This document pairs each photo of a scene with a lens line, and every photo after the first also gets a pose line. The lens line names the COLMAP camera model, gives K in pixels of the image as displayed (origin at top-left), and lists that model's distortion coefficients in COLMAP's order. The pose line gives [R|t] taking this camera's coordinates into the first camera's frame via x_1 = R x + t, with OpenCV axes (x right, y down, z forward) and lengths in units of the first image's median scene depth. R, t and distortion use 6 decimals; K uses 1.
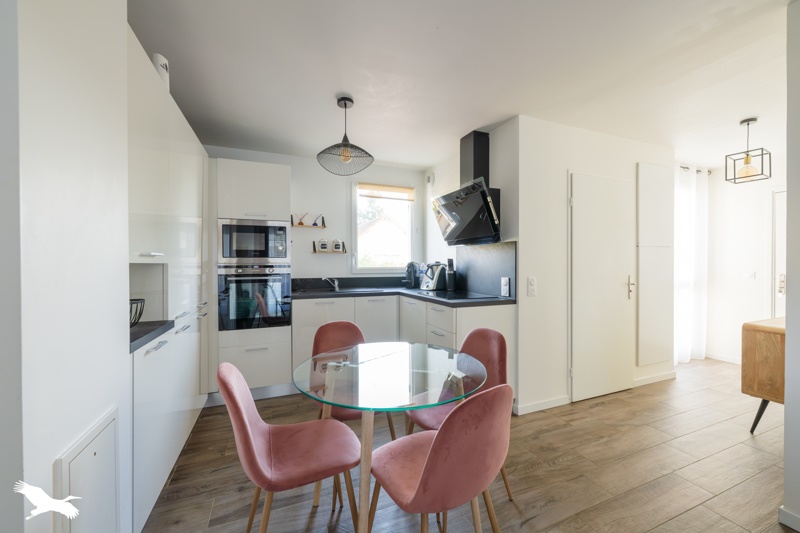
lens RADIAL K [[317.2, 0, 399.6], [0, 317.2, 267.0], [0, 0, 1]] dist [-0.001798, -0.000121]
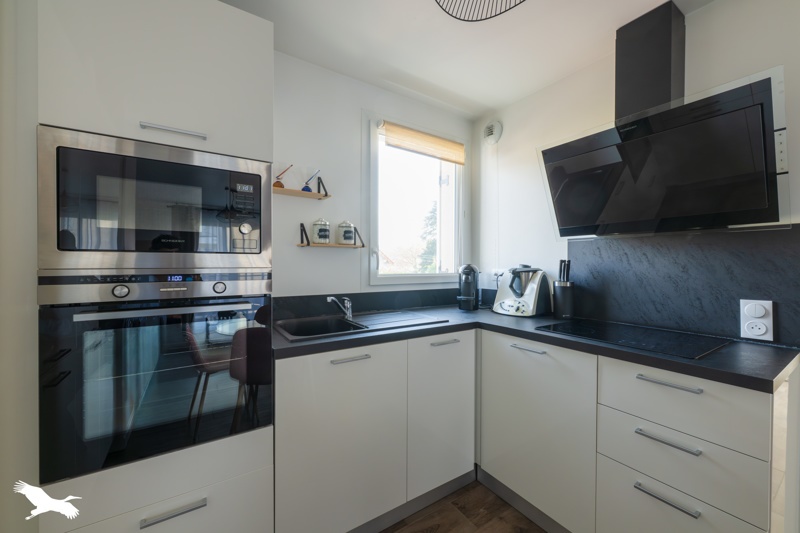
lens RADIAL K [[317.2, 0, 401.1], [0, 317.2, 266.7], [0, 0, 1]] dist [-0.001798, -0.000121]
pose [[0.982145, 0.006641, 0.188010, -0.212200], [-0.006355, 0.999978, -0.002124, -0.010712], [-0.188020, 0.000891, 0.982165, 0.473006]]
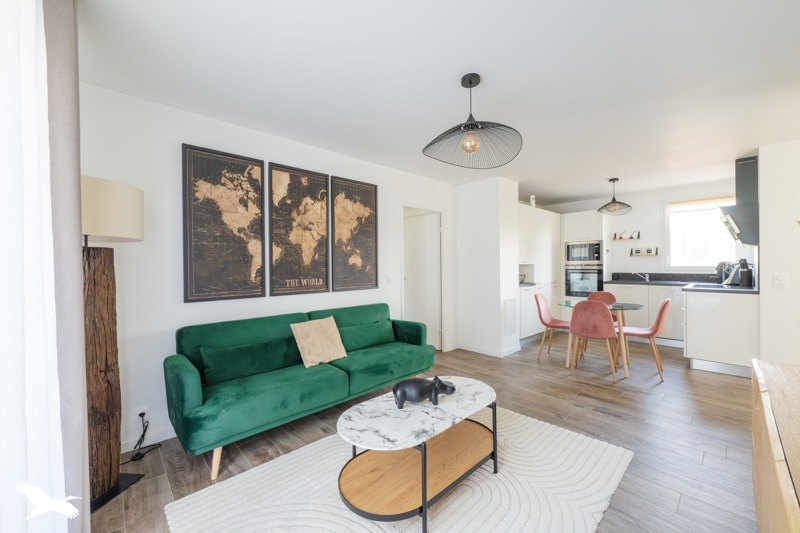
lens RADIAL K [[317.2, 0, 402.8], [0, 317.2, 263.2], [0, 0, 1]] dist [-0.001798, -0.000121]
pose [[0.352816, 0.006400, -0.935671, 0.773586], [-0.002469, 0.999979, 0.005909, -0.016935], [0.935690, 0.000226, 0.352824, -0.571546]]
